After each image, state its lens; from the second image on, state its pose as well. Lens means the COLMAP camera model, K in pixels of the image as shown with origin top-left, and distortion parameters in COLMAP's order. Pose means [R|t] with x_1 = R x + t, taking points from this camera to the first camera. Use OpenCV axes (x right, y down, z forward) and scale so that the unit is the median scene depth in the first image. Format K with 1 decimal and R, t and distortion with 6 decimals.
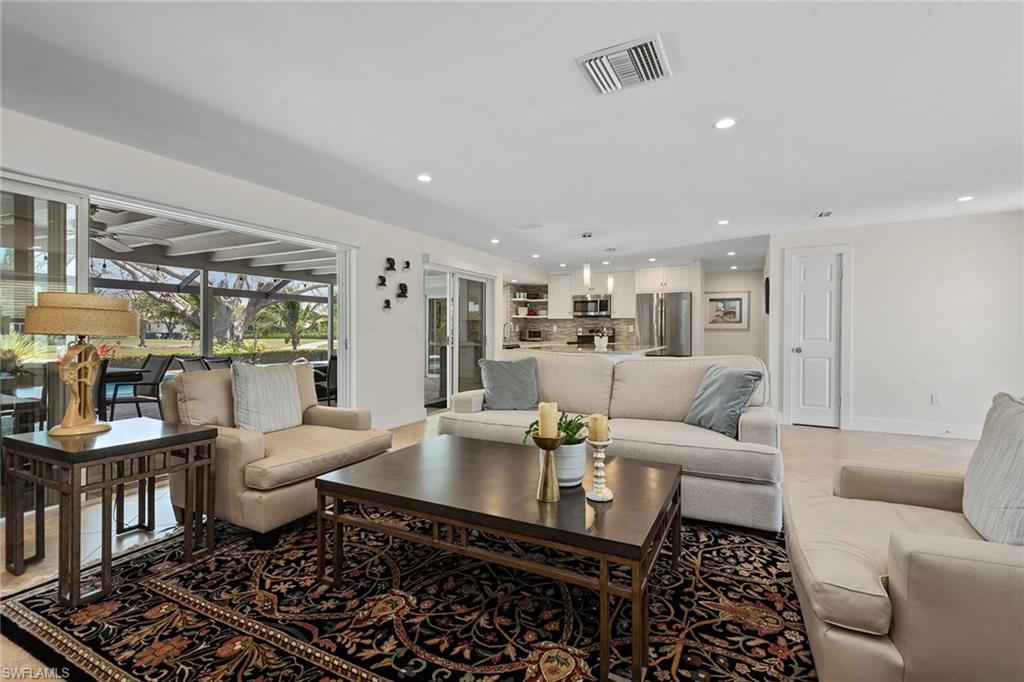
lens RADIAL K [[461.7, 0, 513.0], [0, 461.7, 334.1], [0, 0, 1]] dist [0.017135, -0.000060]
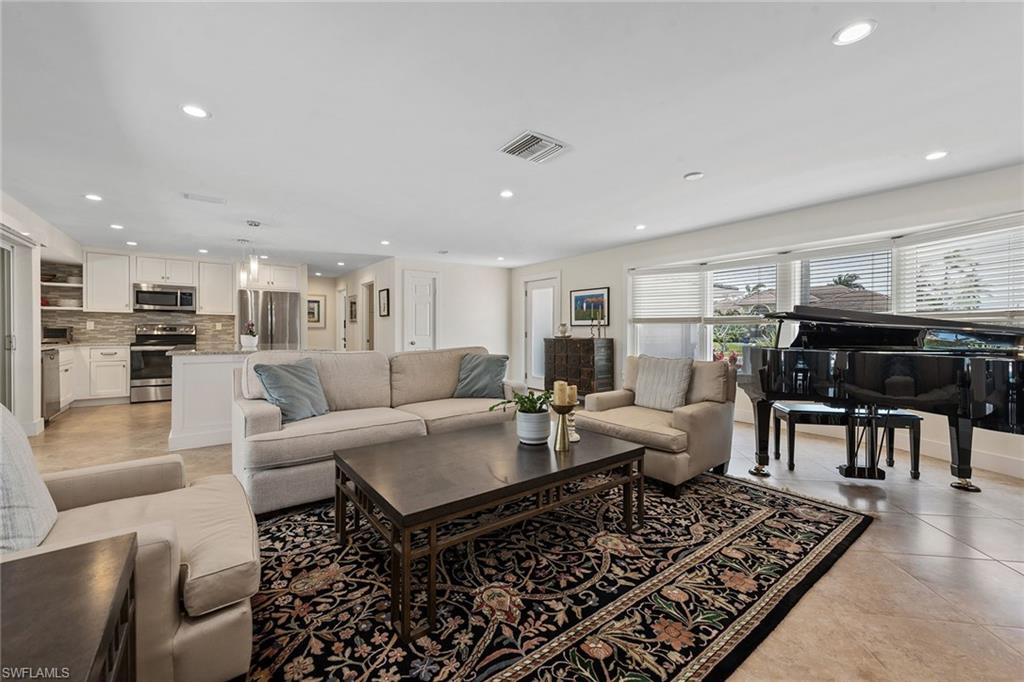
lens RADIAL K [[405.6, 0, 513.7], [0, 405.6, 333.4], [0, 0, 1]] dist [0.010102, -0.000343]
pose [[0.430689, -0.008494, 0.902461, -0.381996], [0.003921, 0.999964, 0.007540, -0.002713], [-0.902492, 0.000291, 0.430706, 0.209260]]
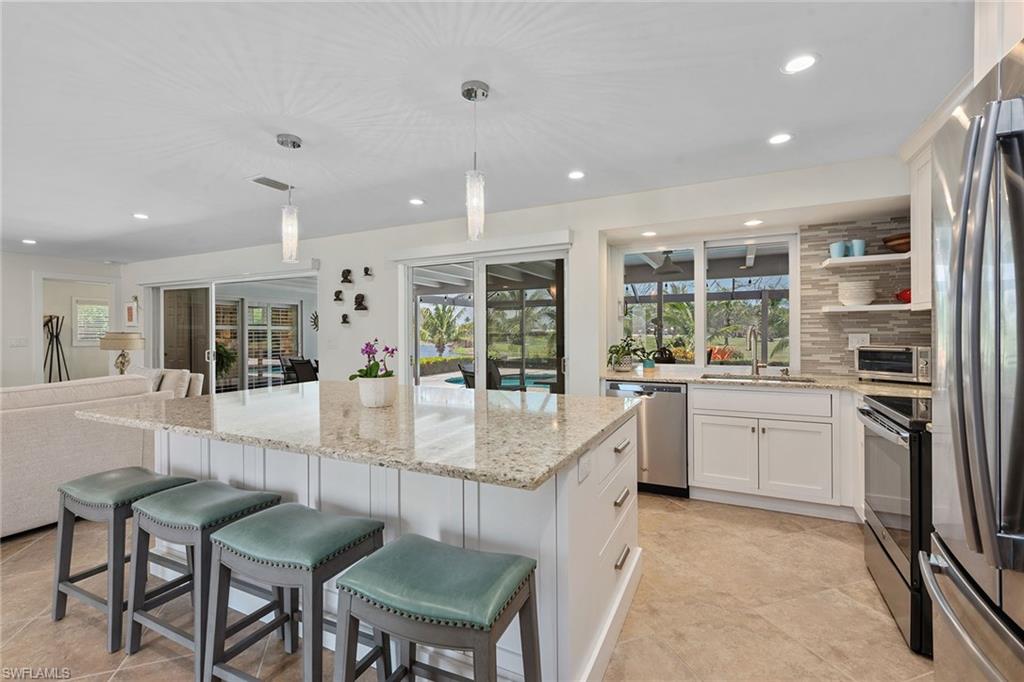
lens RADIAL K [[444.8, 0, 510.5], [0, 444.8, 336.0], [0, 0, 1]] dist [-0.001535, -0.000178]
pose [[0.008376, -0.000038, -0.999965, 0.645848], [-0.001010, 0.999999, -0.000047, -0.029970], [0.999964, 0.001011, 0.008376, 1.330242]]
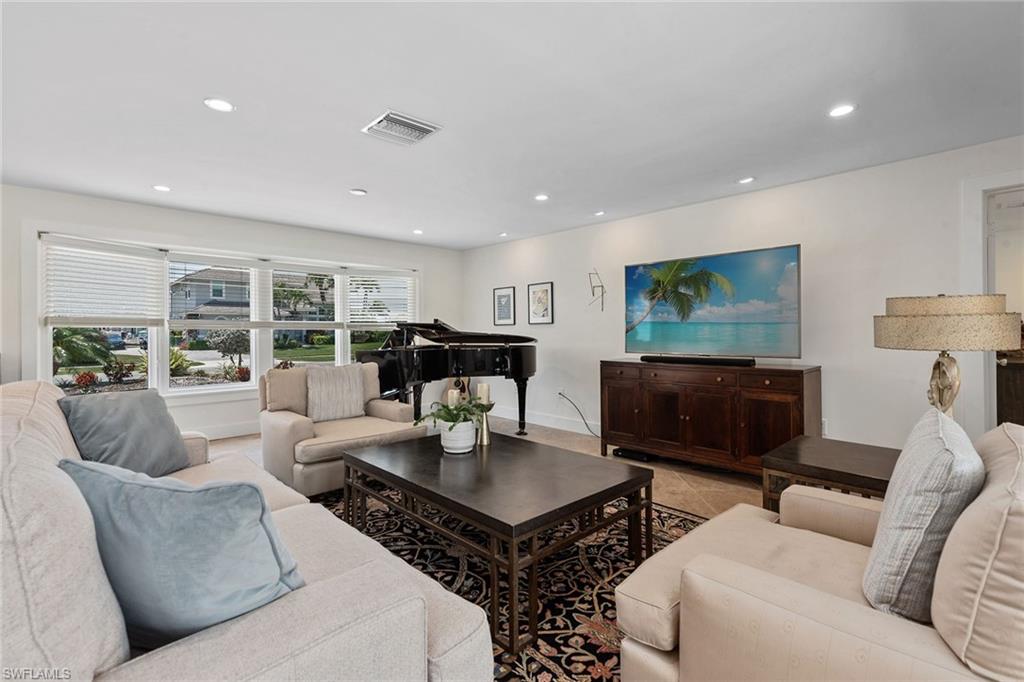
lens RADIAL K [[461.7, 0, 513.0], [0, 461.7, 334.1], [0, 0, 1]] dist [0.017135, -0.000060]
pose [[-0.944576, 0.000830, 0.328293, -0.186363], [0.003946, 0.999953, 0.008824, -0.011511], [-0.328270, 0.009631, -0.944535, 0.854132]]
